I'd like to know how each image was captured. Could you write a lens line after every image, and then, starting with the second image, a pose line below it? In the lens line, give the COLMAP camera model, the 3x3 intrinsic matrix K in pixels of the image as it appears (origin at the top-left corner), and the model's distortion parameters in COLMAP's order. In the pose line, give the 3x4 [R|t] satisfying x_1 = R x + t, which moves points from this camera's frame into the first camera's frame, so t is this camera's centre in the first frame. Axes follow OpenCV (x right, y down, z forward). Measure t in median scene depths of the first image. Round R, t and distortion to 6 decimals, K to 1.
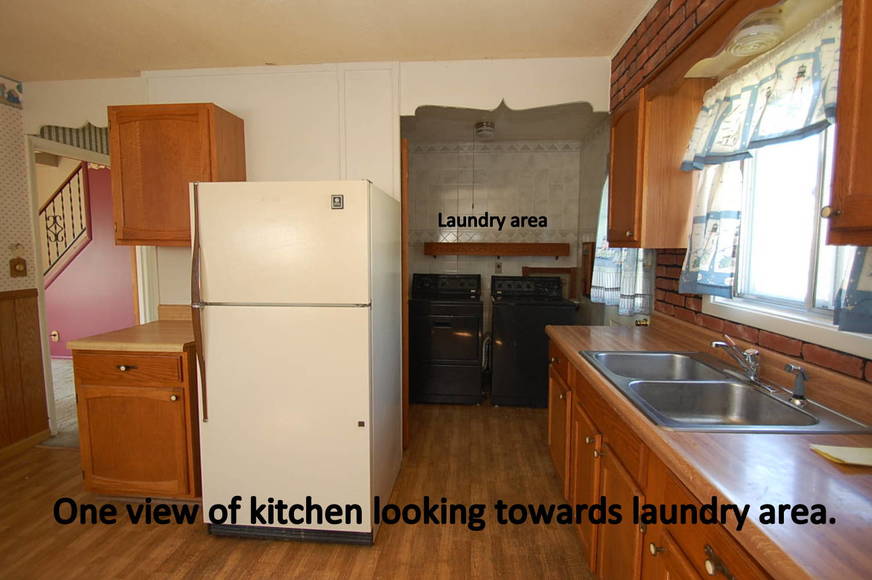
lens RADIAL K [[403.5, 0, 436.0], [0, 403.5, 290.0], [0, 0, 1]] dist [0.000188, -0.000171]
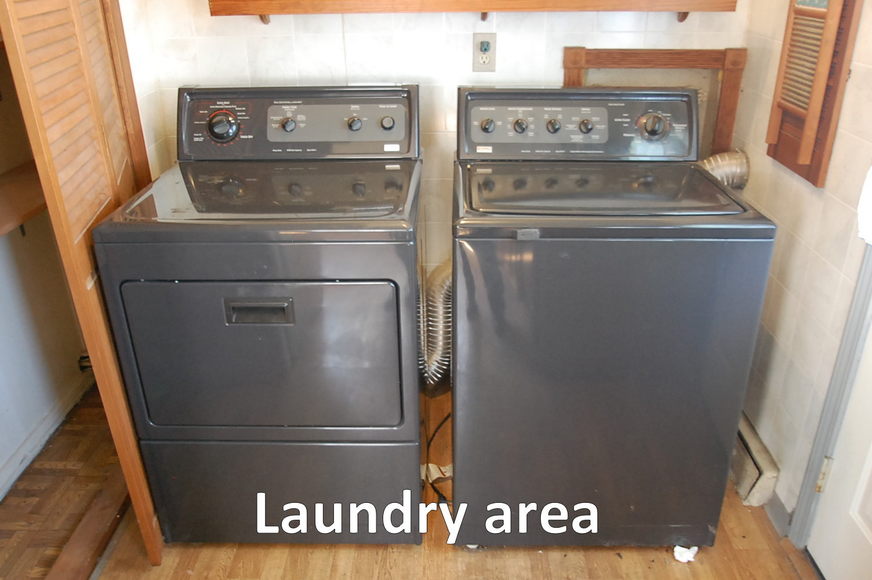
lens RADIAL K [[703.1, 0, 436.0], [0, 703.1, 290.0], [0, 0, 1]] dist [-0.058503, -0.000274]
pose [[0.997557, -0.041193, 0.056414, 0.087207], [0.020459, 0.944497, 0.327882, -0.060978], [-0.066789, -0.325927, 0.943033, 0.483239]]
